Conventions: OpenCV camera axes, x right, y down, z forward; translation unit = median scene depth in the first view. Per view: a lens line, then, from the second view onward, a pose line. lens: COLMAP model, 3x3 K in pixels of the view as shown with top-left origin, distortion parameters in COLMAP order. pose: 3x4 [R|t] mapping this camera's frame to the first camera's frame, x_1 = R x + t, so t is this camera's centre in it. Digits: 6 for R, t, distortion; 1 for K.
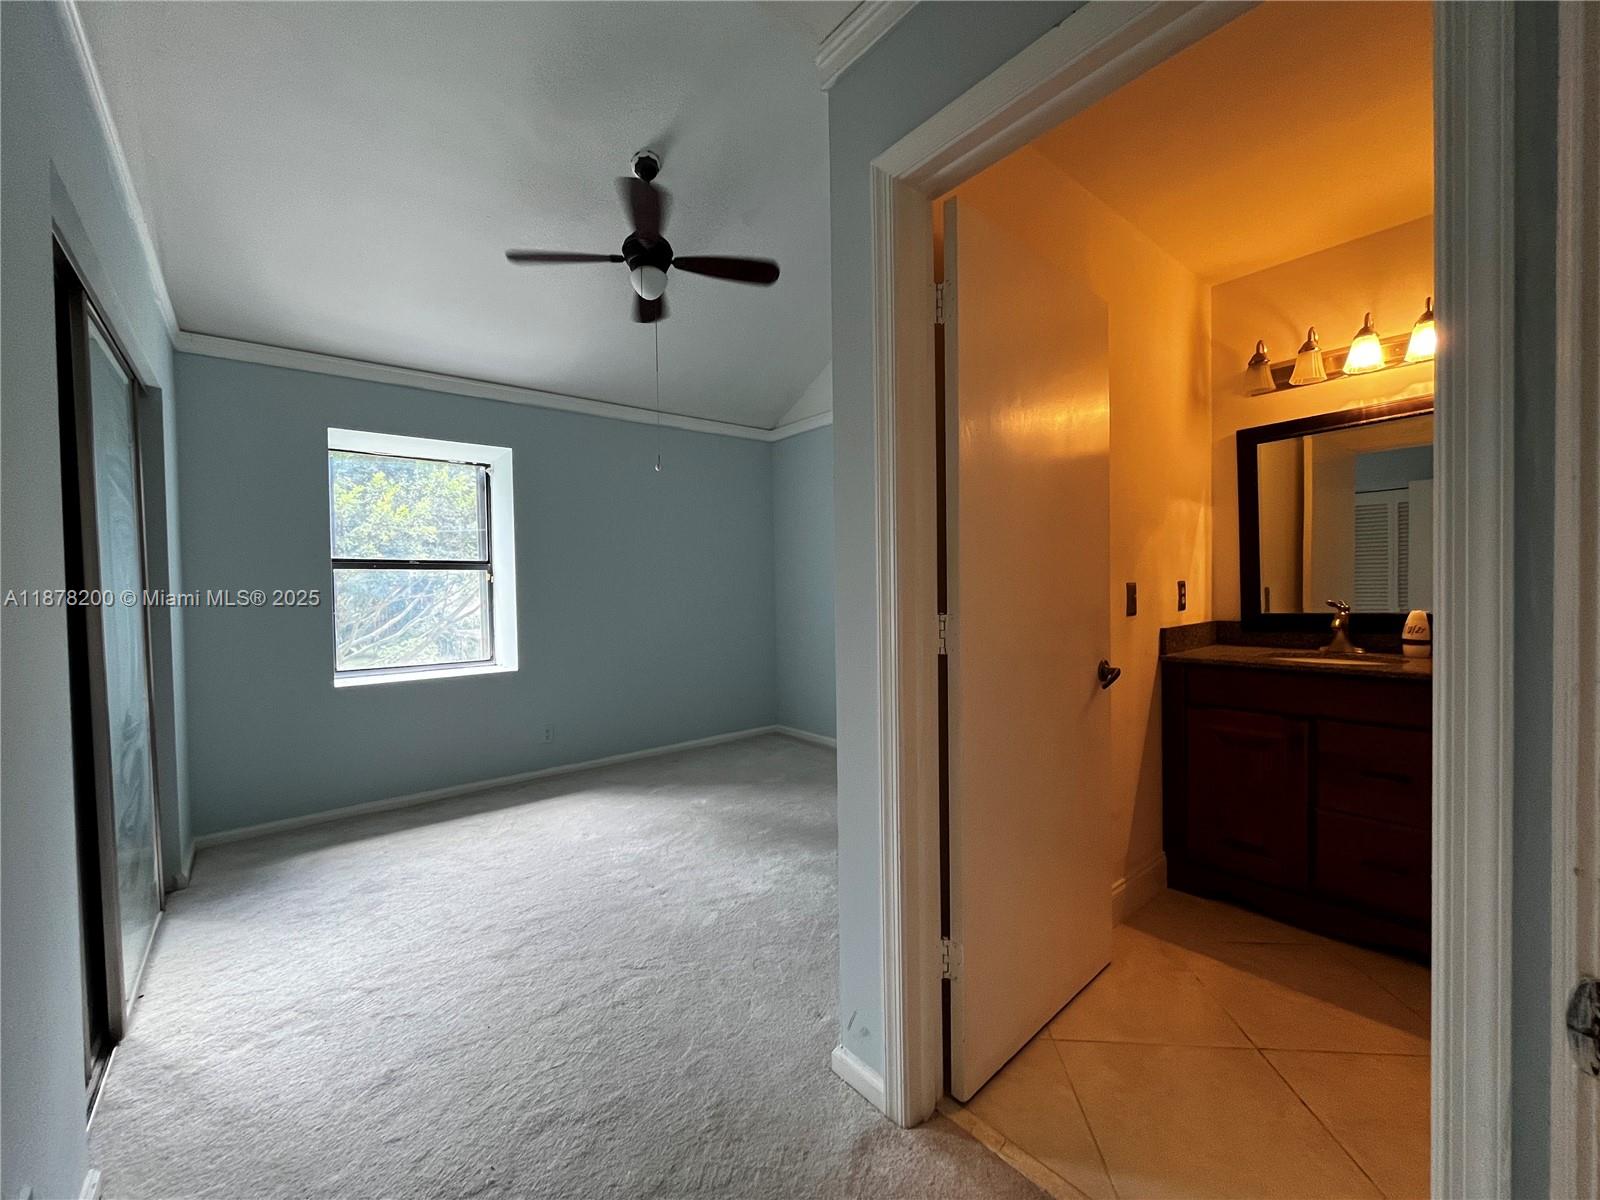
lens RADIAL K [[644.2, 0, 802.7], [0, 644.2, 593.5], [0, 0, 1]] dist [-0.002200, -0.000761]
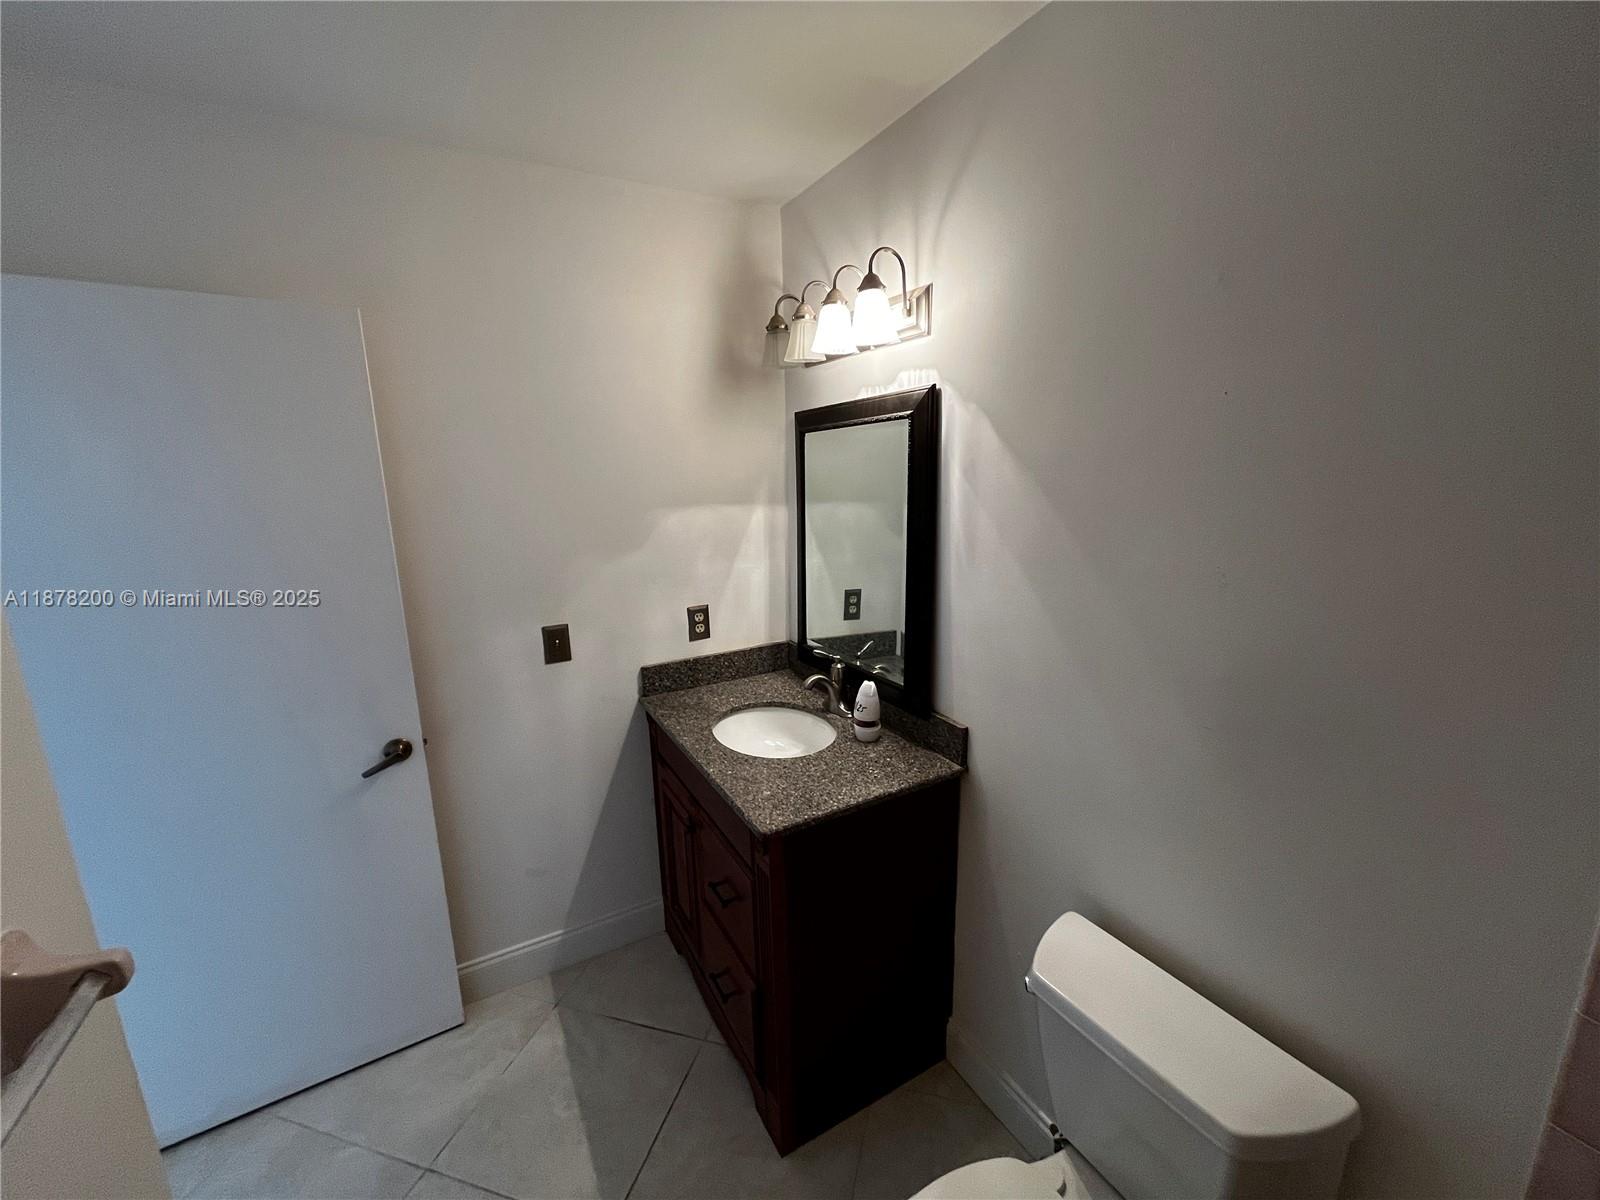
lens RADIAL K [[644.2, 0, 798.2], [0, 644.2, 600.0], [0, 0, 1]] dist [-0.002200, -0.000761]
pose [[0.983534, 0.037067, -0.176882, 0.934493], [0.002010, 0.976437, 0.215792, -0.225469], [0.180713, -0.212594, 0.960285, 0.237313]]
